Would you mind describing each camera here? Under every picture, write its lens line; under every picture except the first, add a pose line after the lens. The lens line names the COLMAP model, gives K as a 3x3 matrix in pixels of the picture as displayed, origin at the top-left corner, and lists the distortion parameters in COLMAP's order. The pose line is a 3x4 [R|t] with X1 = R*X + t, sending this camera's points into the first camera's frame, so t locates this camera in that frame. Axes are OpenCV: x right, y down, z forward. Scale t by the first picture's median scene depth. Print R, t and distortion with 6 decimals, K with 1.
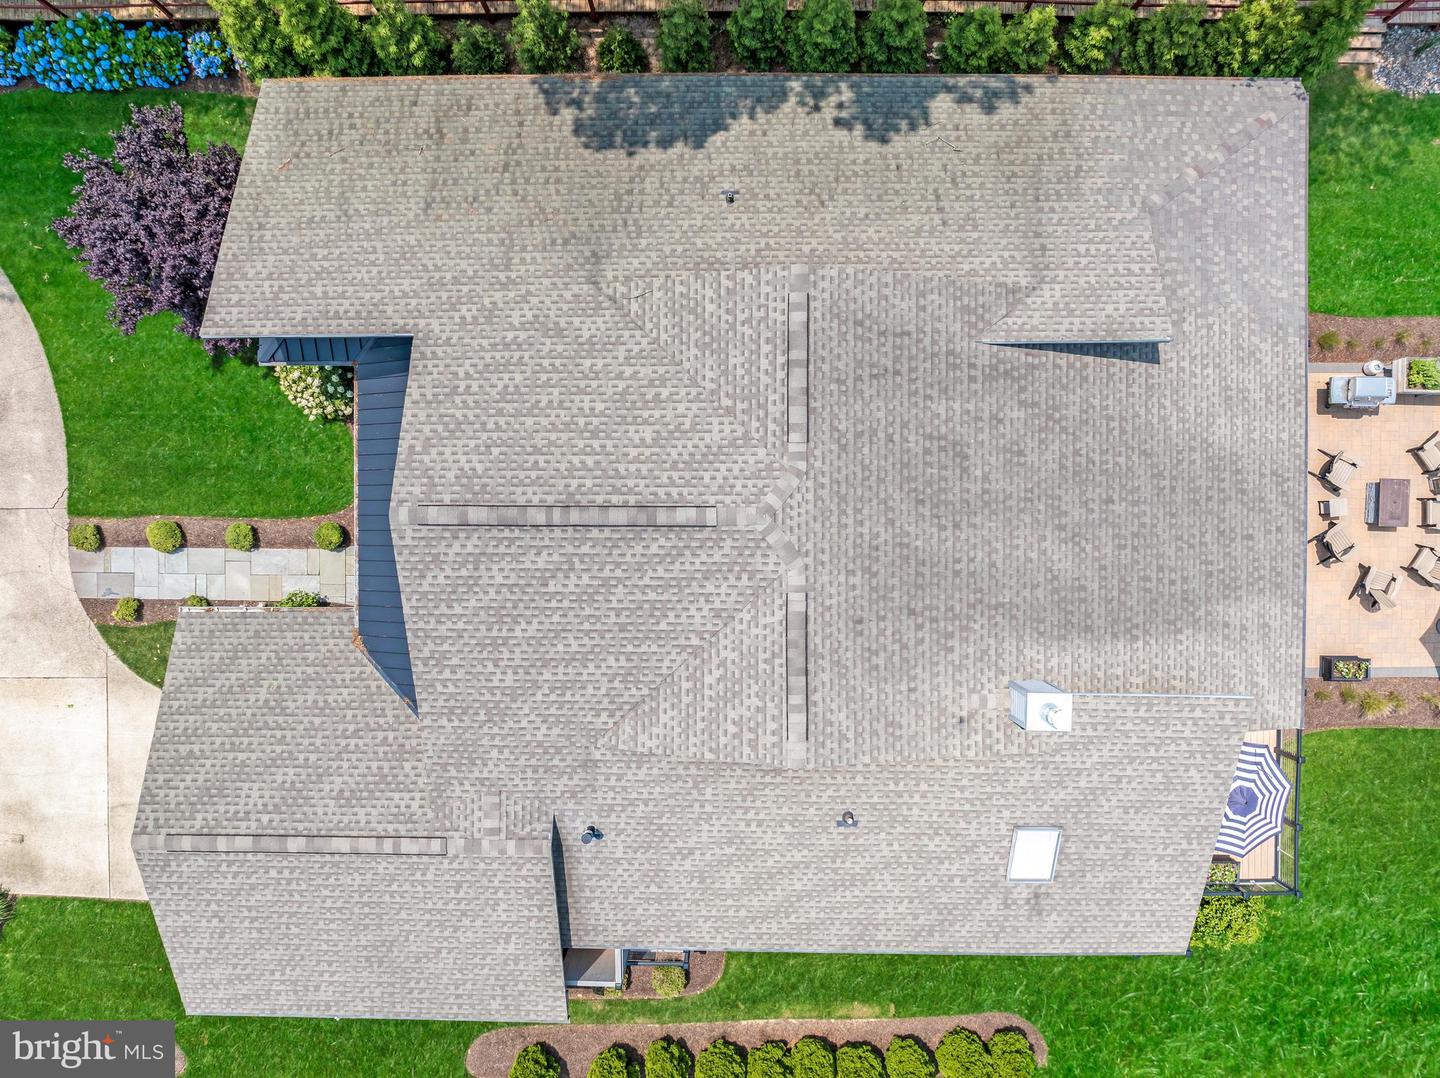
lens RADIAL K [[1017.5, 0, 720.7], [0, 1017.5, 521.3], [0, 0, 1]] dist [-0.037101, -0.001177]
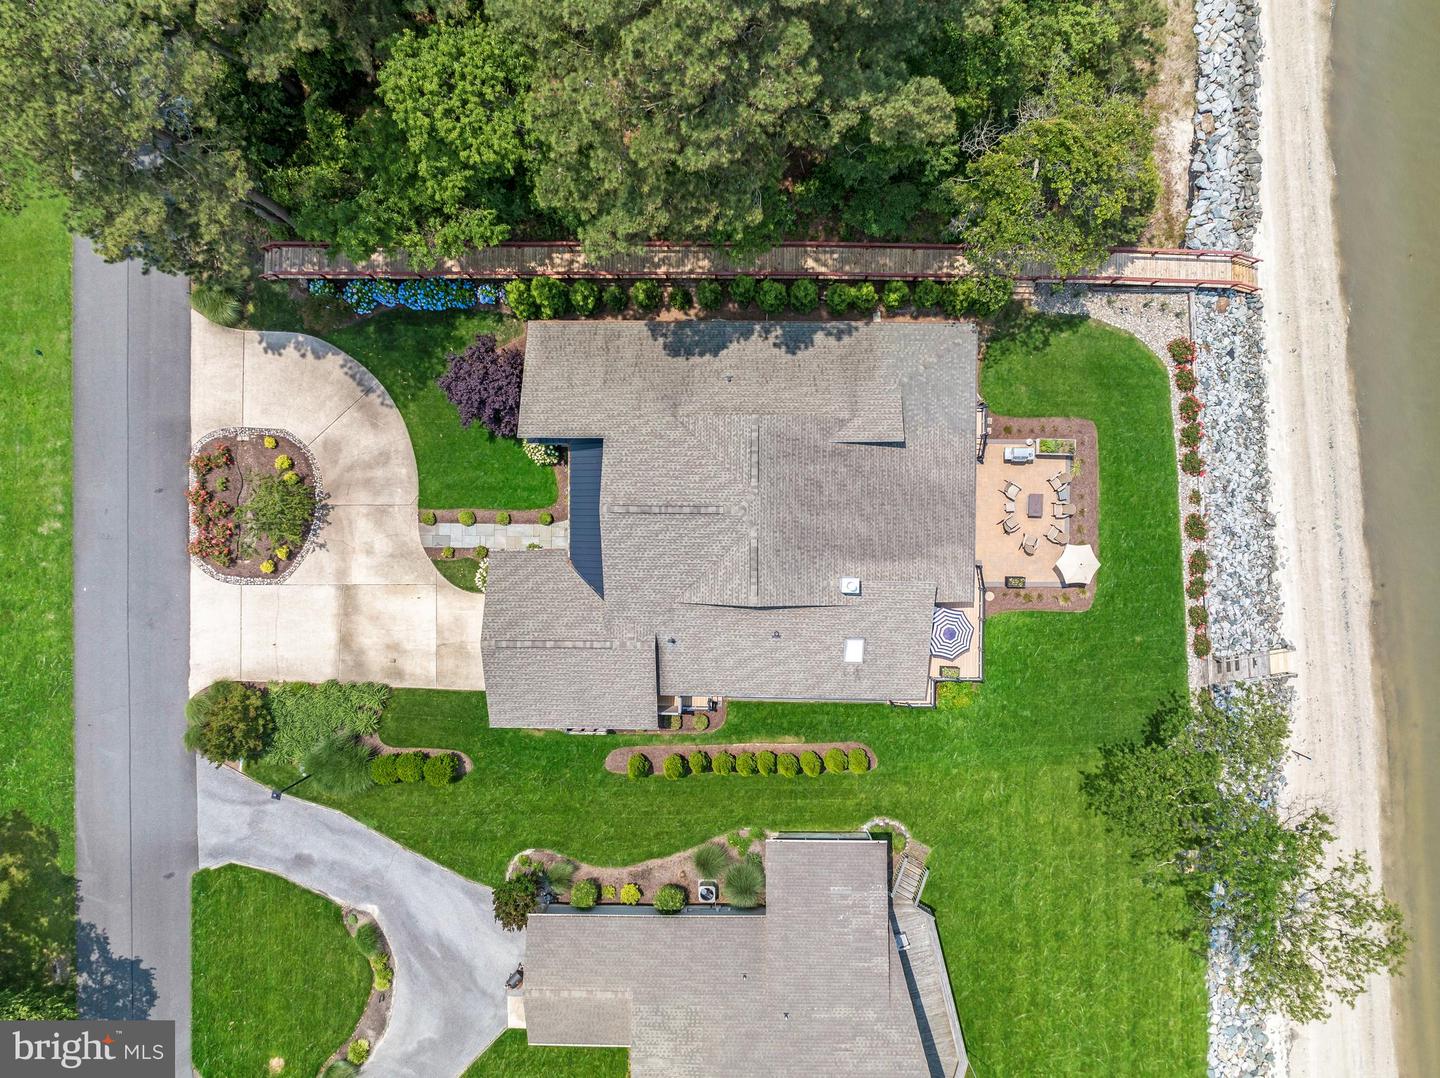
lens RADIAL K [[1017.5, 0, 720.7], [0, 1017.5, 521.3], [0, 0, 1]] dist [-0.037101, -0.001177]
pose [[0.999981, 0.004128, -0.004554, 0.000906], [-0.004100, 0.999973, 0.006017, 0.007041], [0.004578, -0.005998, 0.999972, -1.383542]]
